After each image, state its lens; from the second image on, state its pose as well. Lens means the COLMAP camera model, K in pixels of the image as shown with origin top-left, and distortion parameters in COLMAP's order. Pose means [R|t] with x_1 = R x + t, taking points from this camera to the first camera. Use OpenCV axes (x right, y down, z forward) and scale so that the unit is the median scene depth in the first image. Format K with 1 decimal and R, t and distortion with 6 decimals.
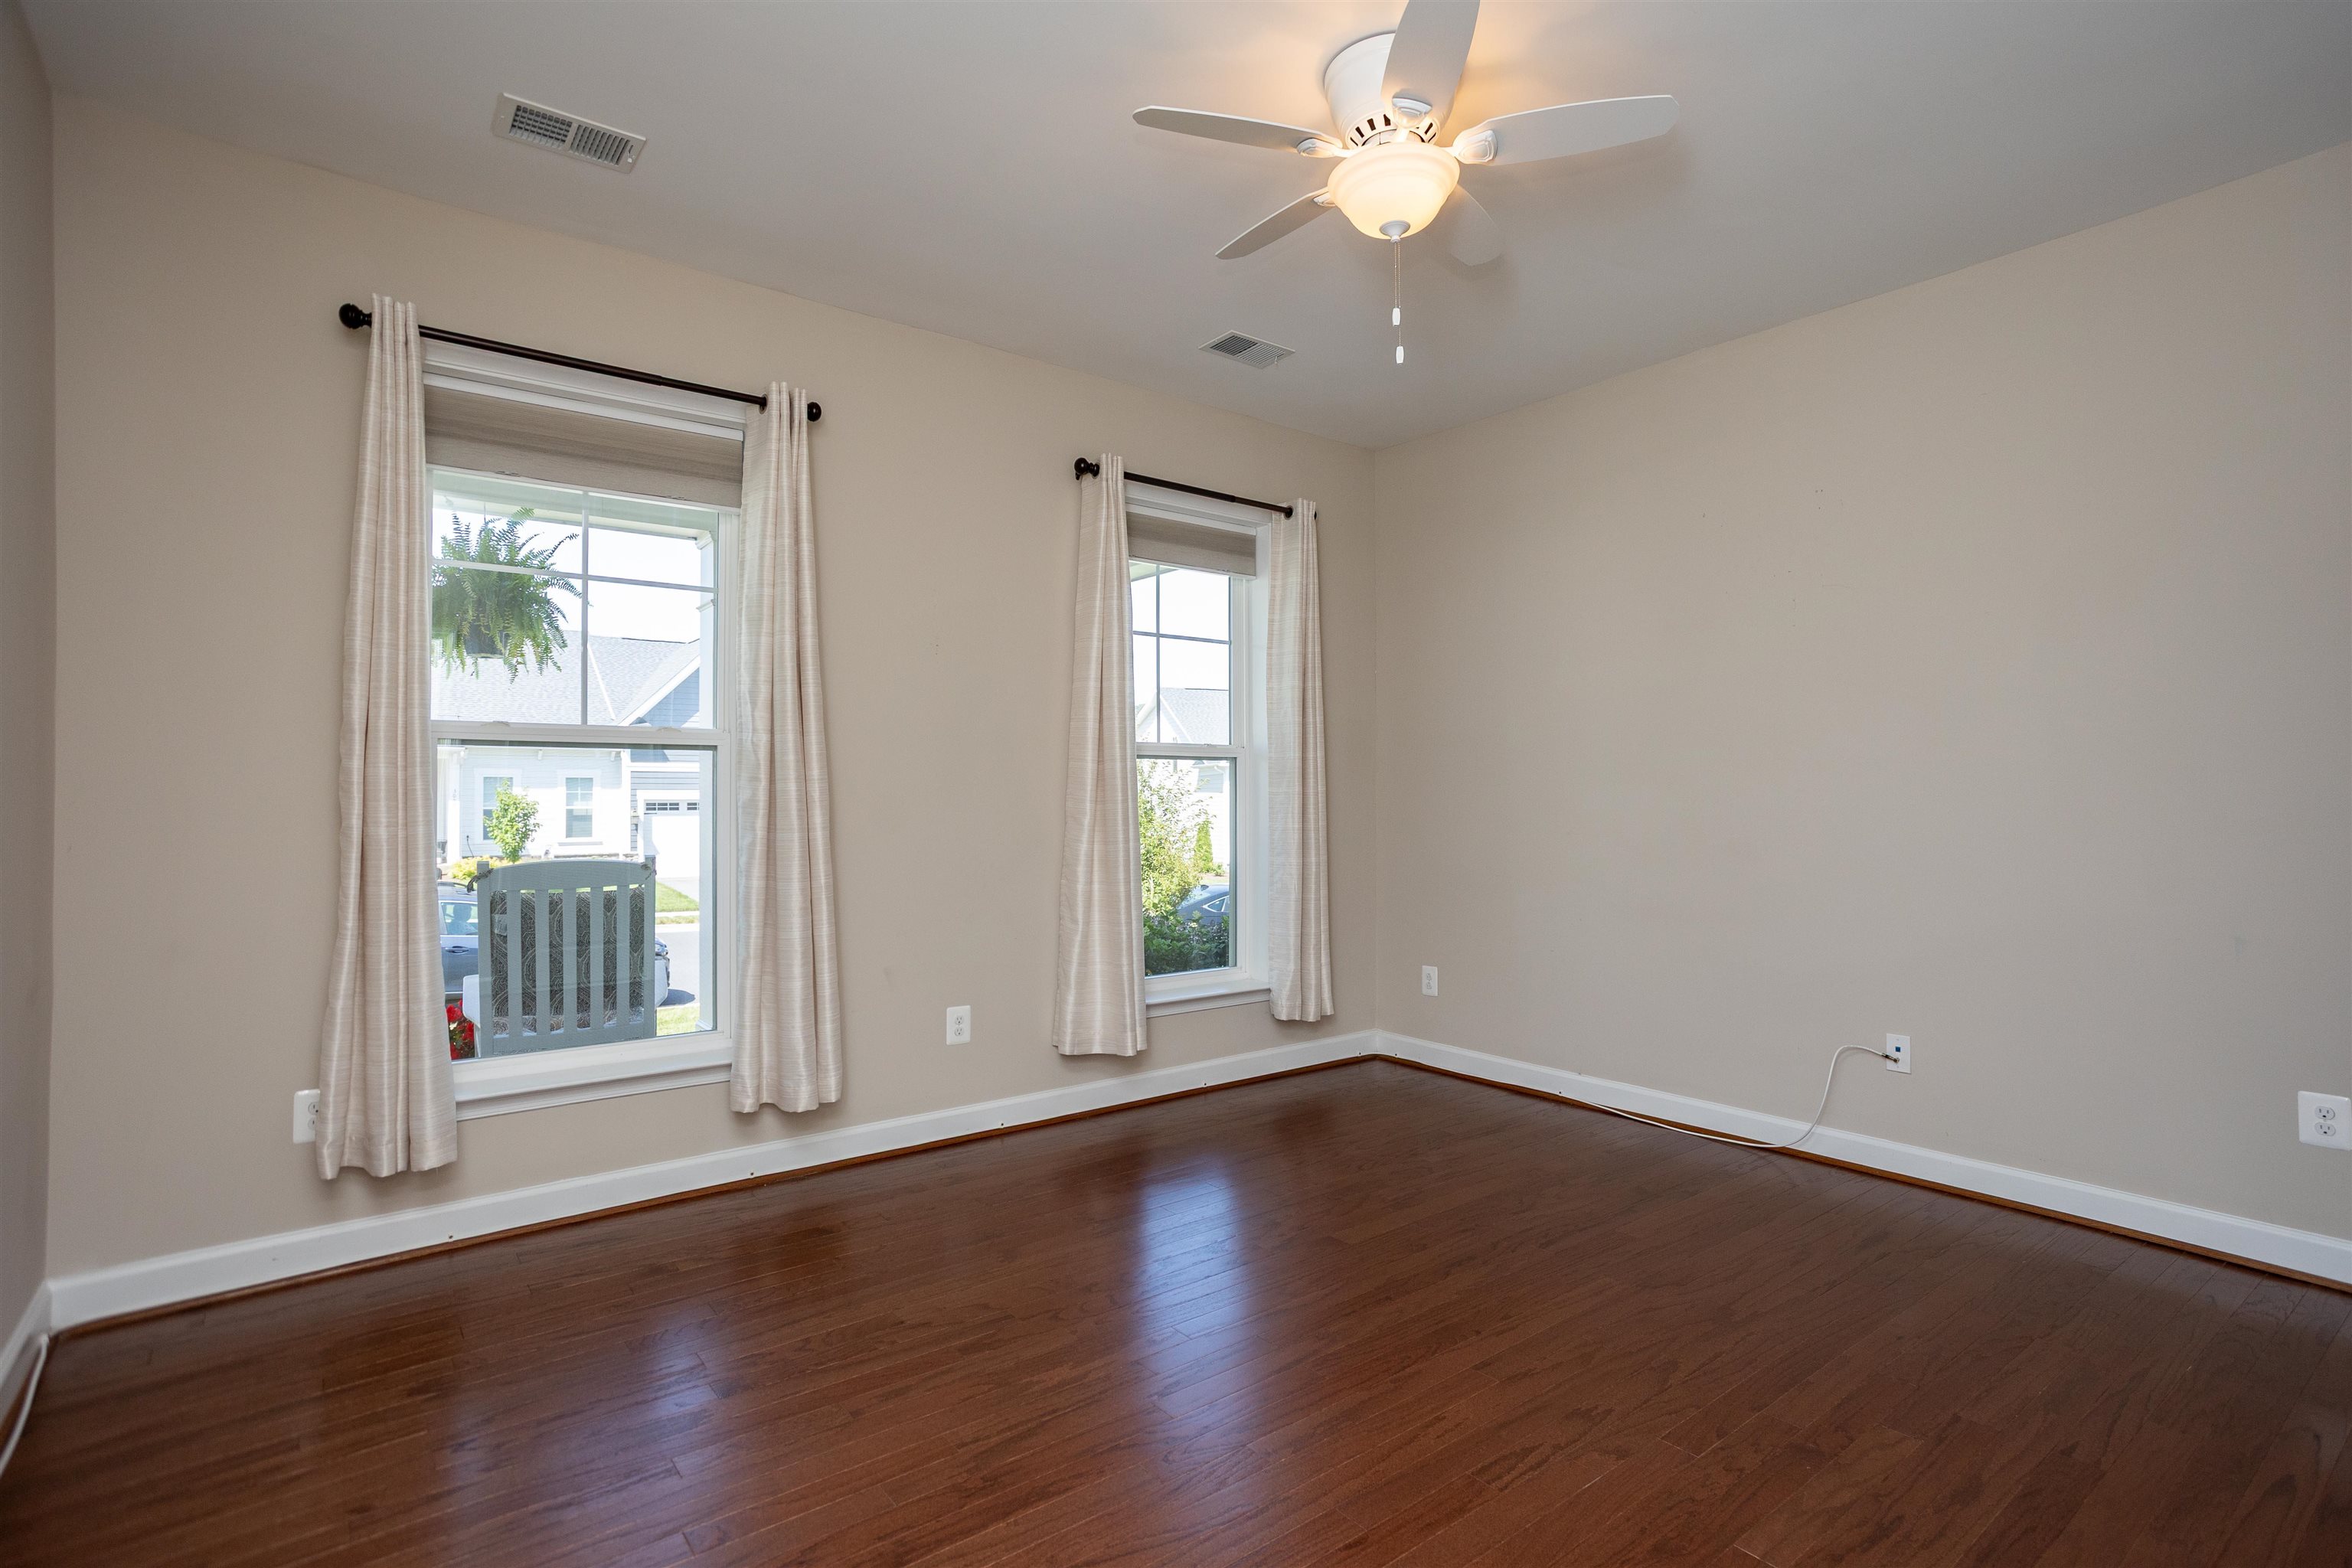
lens RADIAL K [[1141.4, 0, 1190.4], [0, 1141.4, 794.4], [0, 0, 1]] dist [-0.018998, 0.013008]
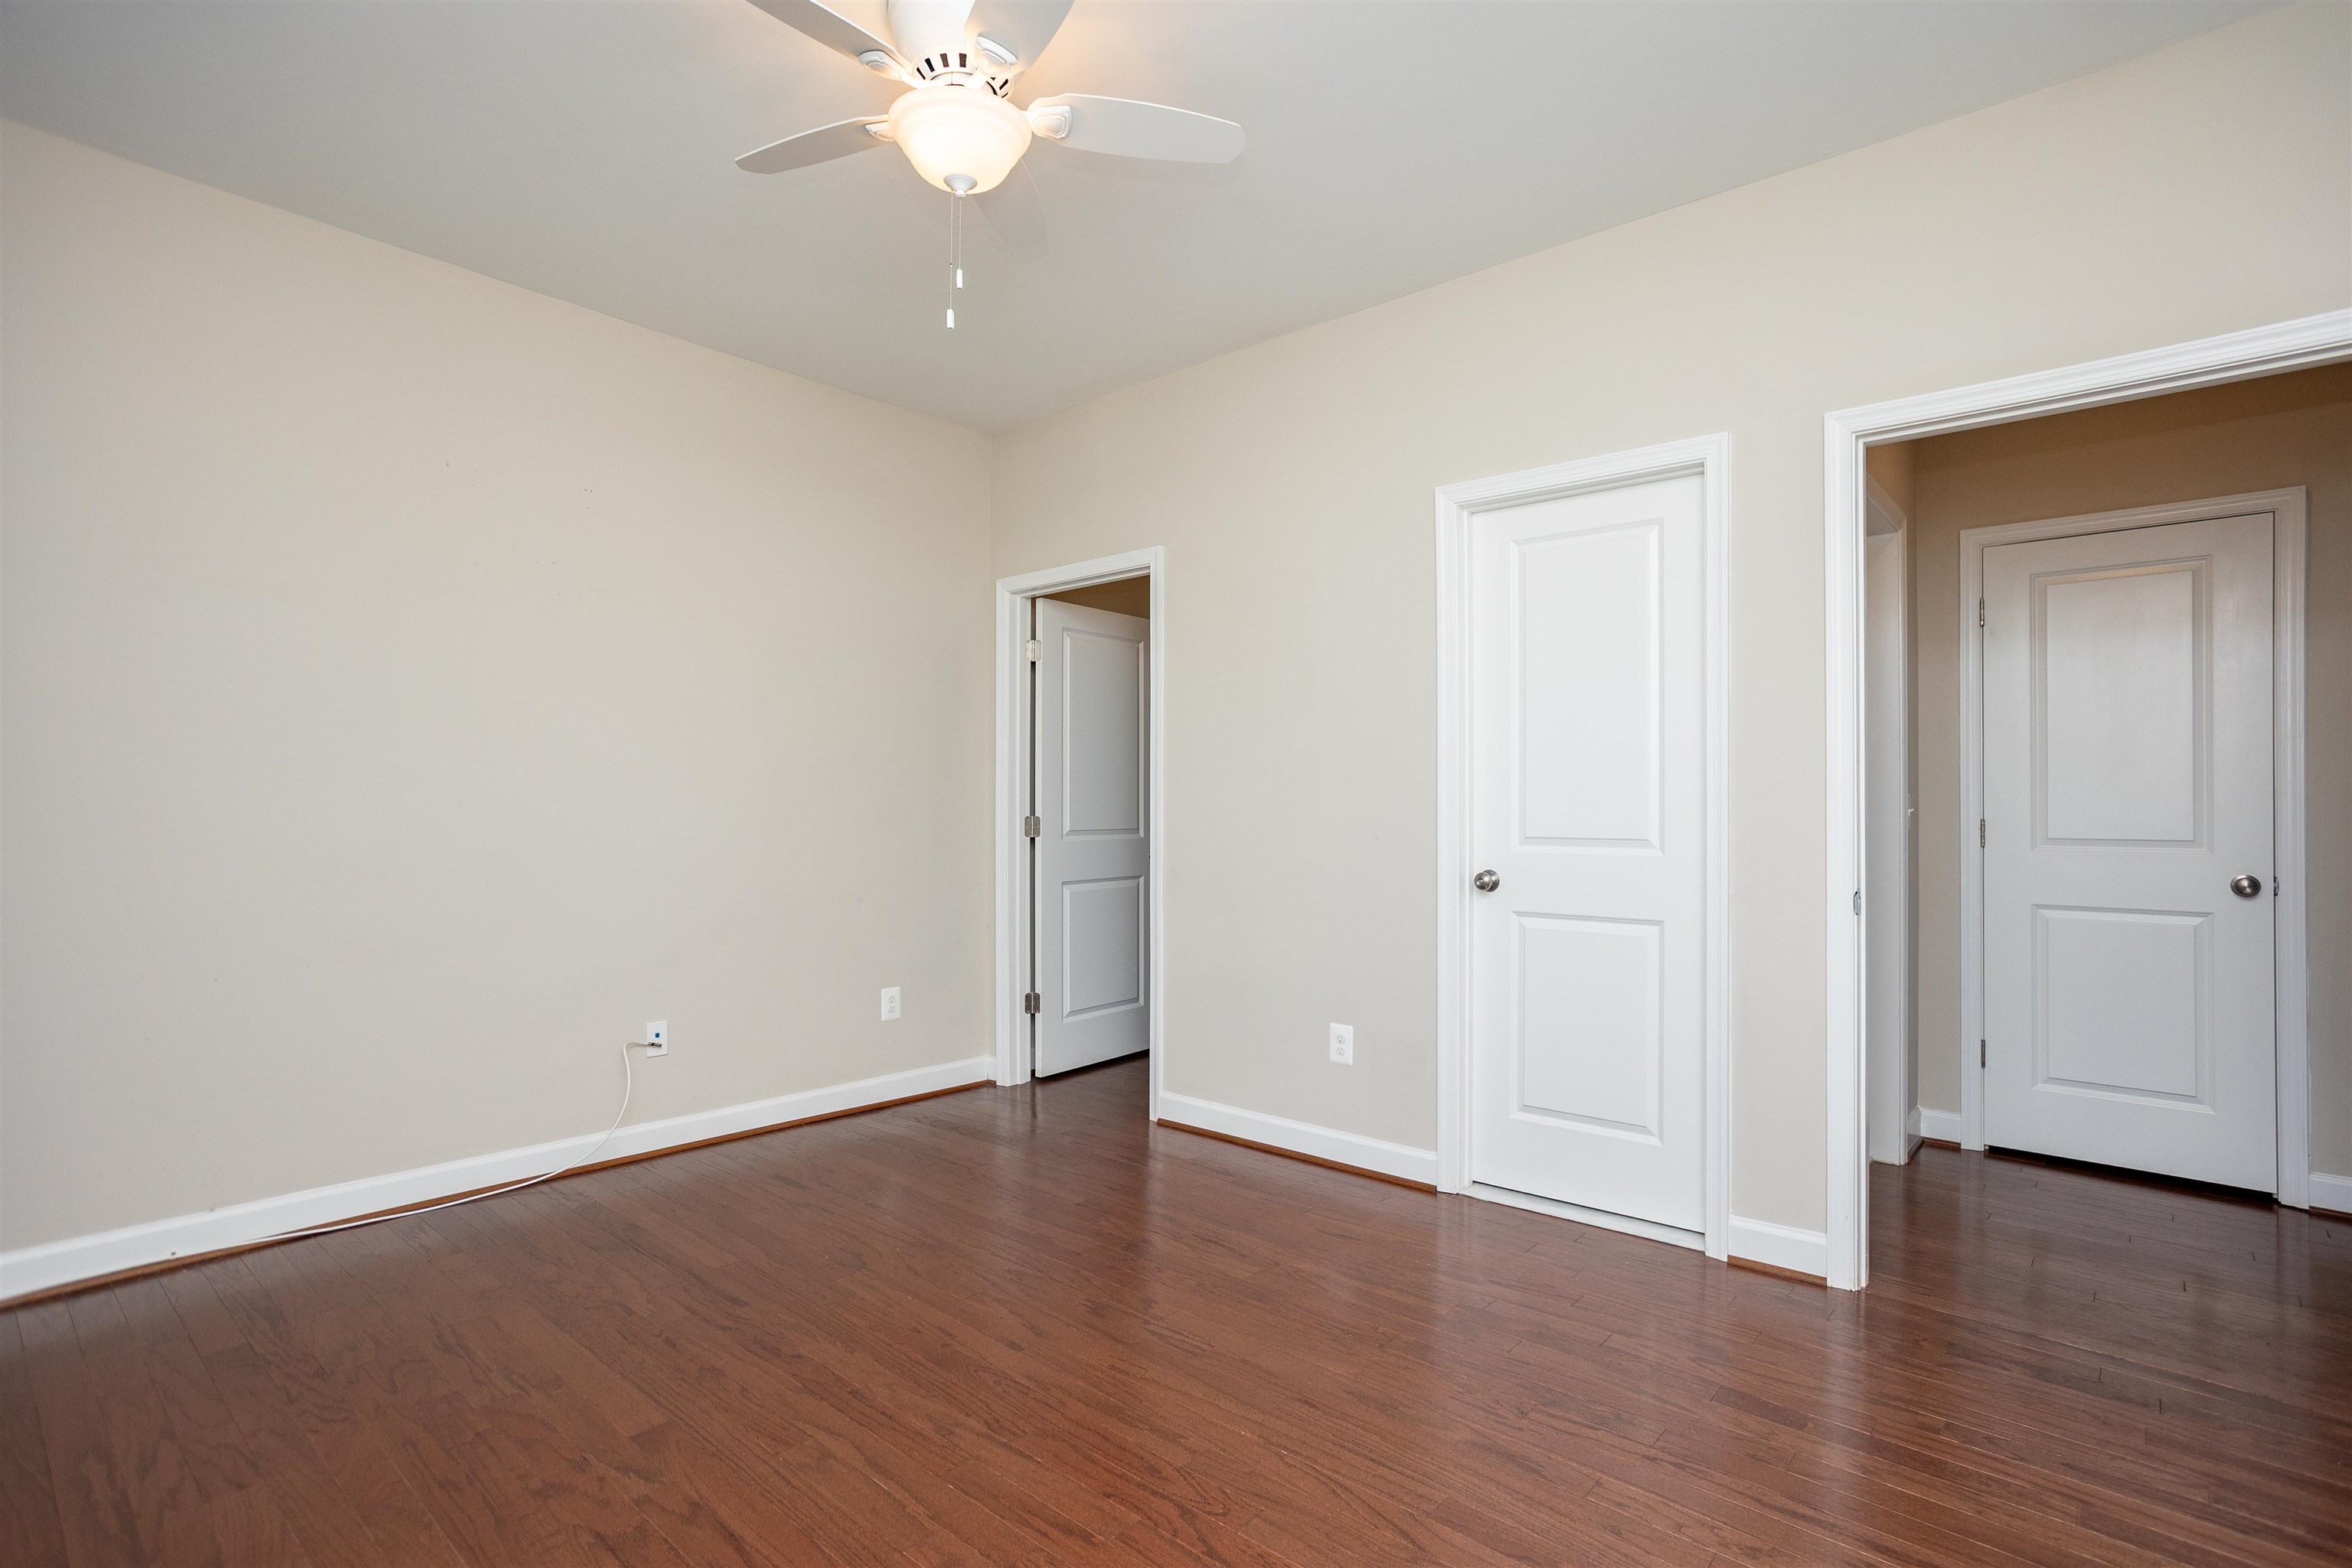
lens RADIAL K [[1141.4, 0, 1178.7], [0, 1141.4, 796.0], [0, 0, 1]] dist [-0.018998, 0.013008]
pose [[-0.182136, 0.012836, 0.983190, -0.270023], [-0.004245, 0.999895, -0.013841, 0.003937], [-0.983264, -0.006694, -0.182062, 0.351885]]
